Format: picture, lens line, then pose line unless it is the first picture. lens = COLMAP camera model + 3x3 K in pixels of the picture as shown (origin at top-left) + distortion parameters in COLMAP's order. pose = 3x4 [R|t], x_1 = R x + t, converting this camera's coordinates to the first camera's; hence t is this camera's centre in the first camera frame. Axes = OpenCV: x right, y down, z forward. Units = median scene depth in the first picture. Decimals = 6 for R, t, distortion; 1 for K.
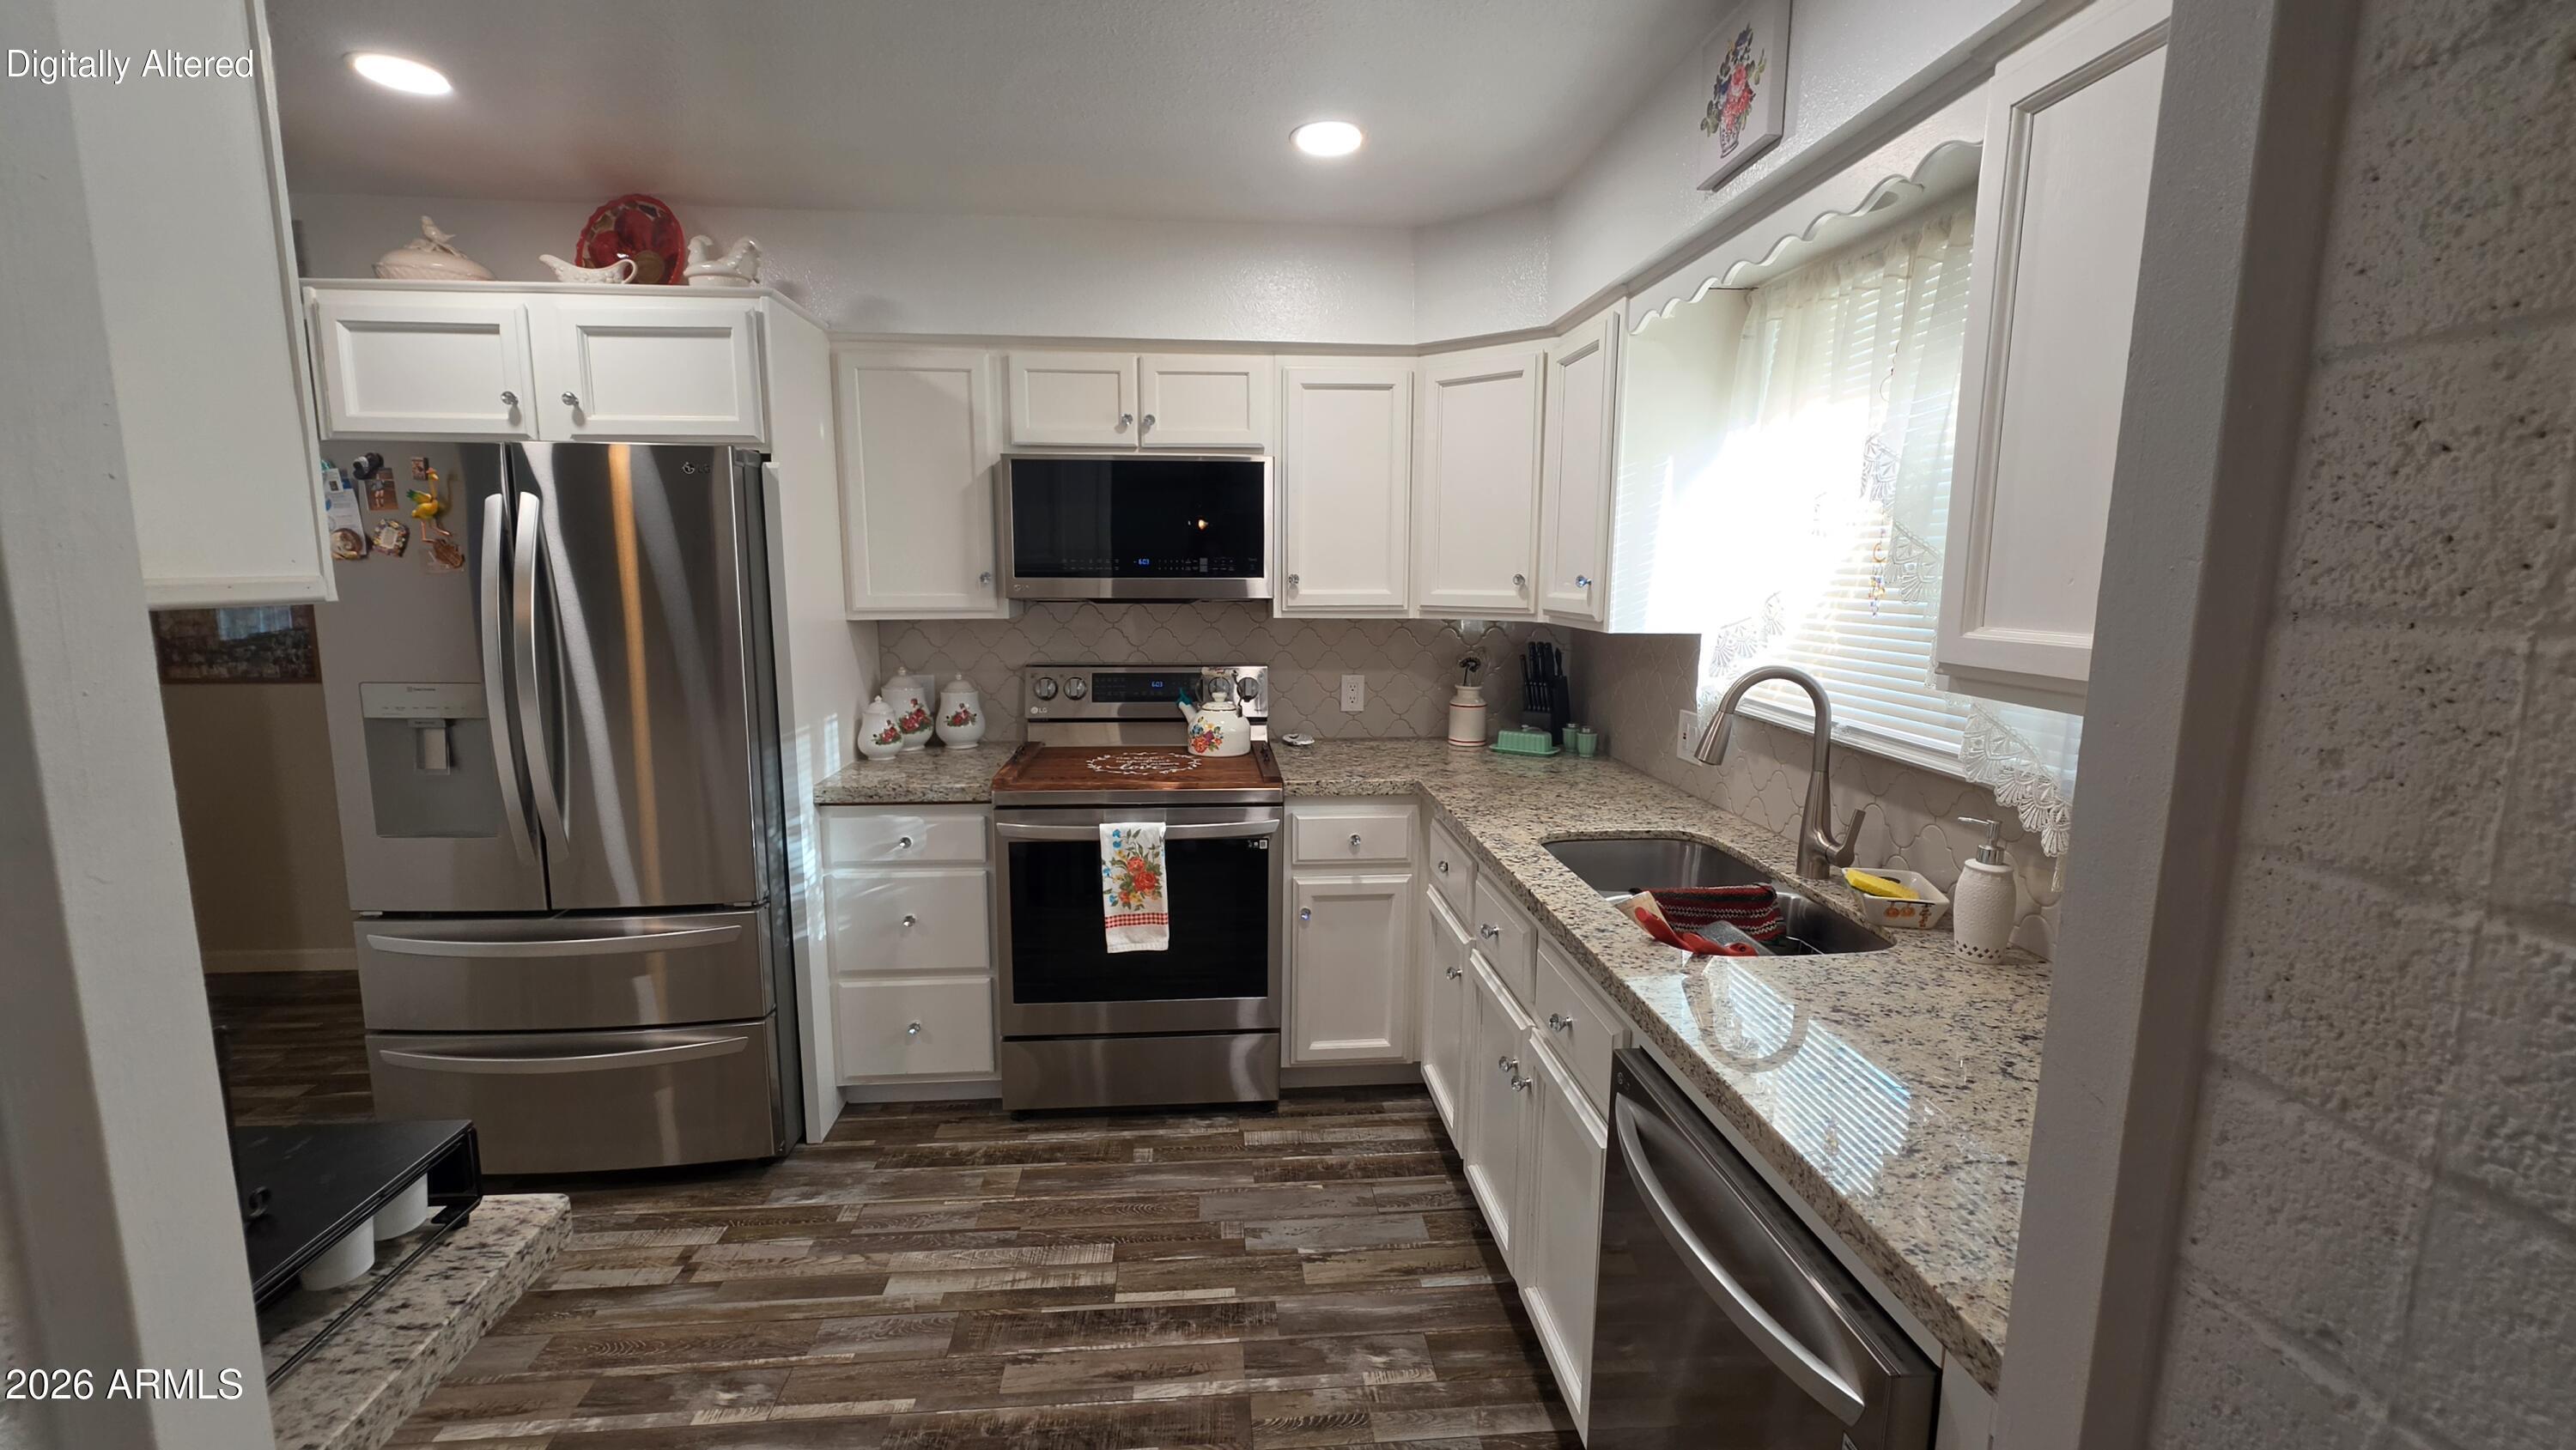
lens RADIAL K [[1009.6, 0, 1287.2], [0, 1009.6, 709.8], [0, 0, 1]] dist [-0.001894, -0.000053]
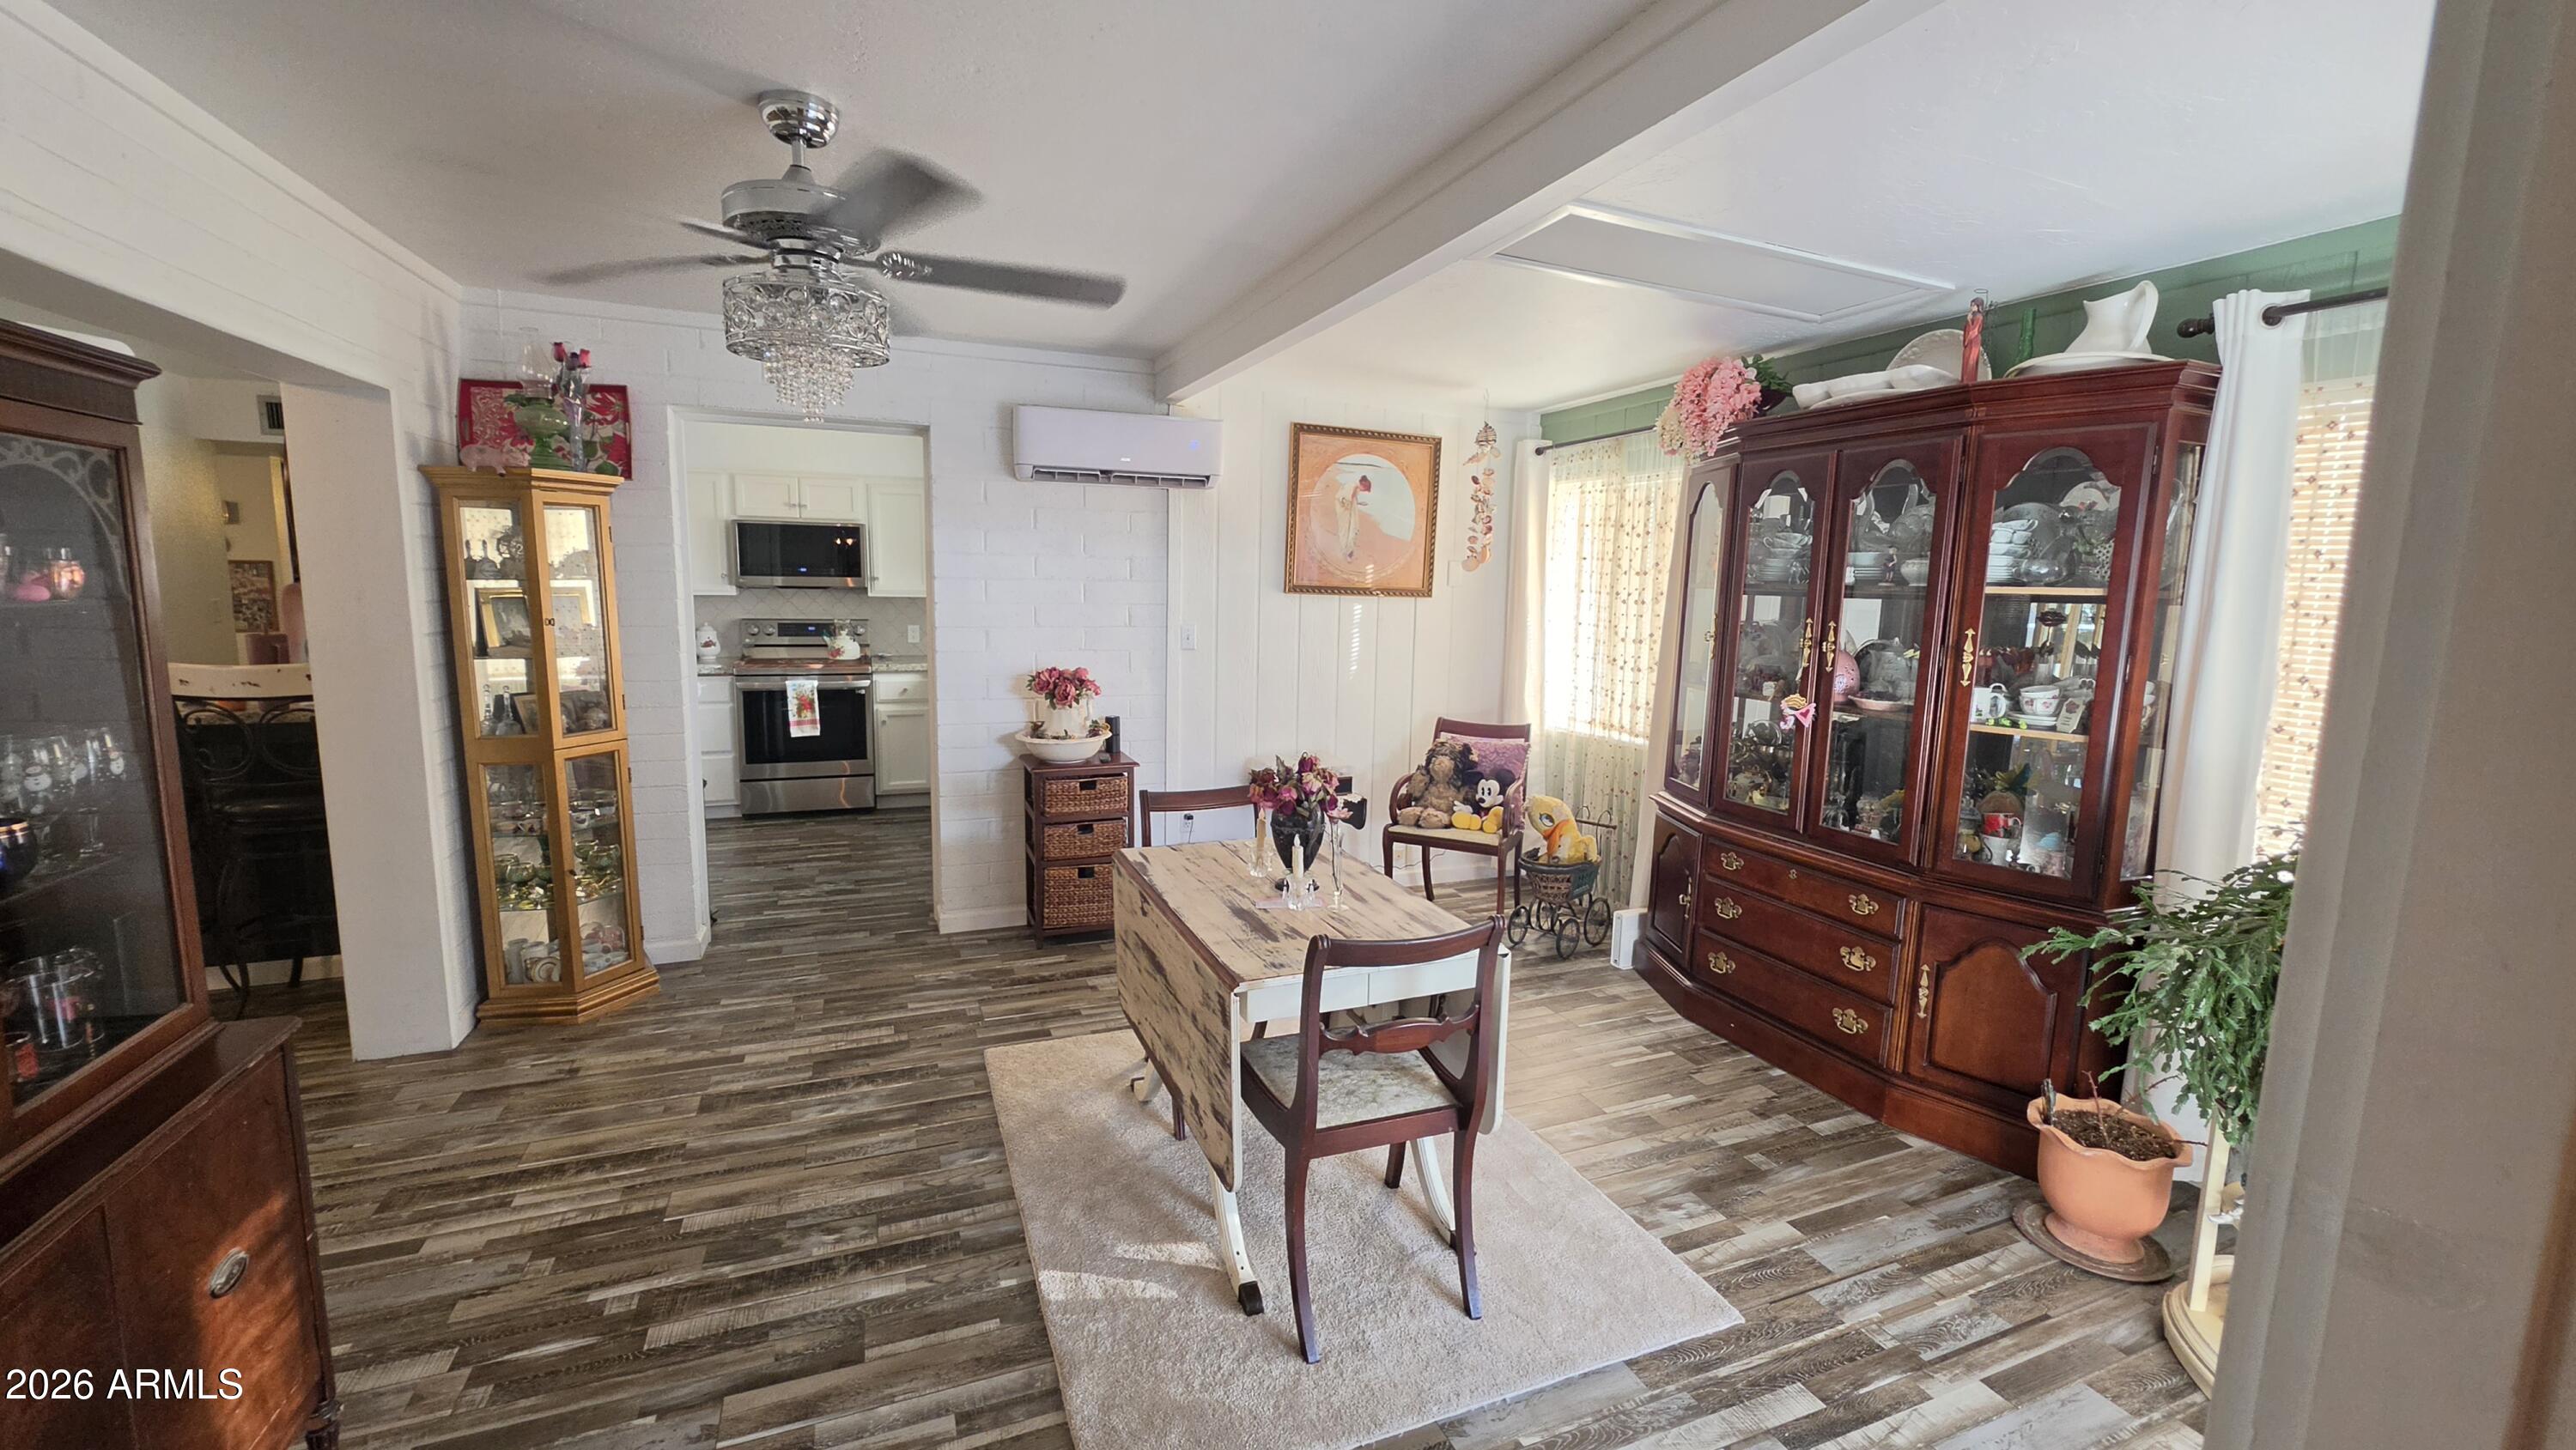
lens RADIAL K [[1009.6, 0, 1274.7], [0, 1009.6, 723.7], [0, 0, 1]] dist [-0.001894, -0.000053]
pose [[0.953514, -0.033308, 0.299502, 0.182847], [0.032154, 0.999444, 0.008782, 0.218116], [-0.299628, 0.001256, 0.954055, -1.504425]]
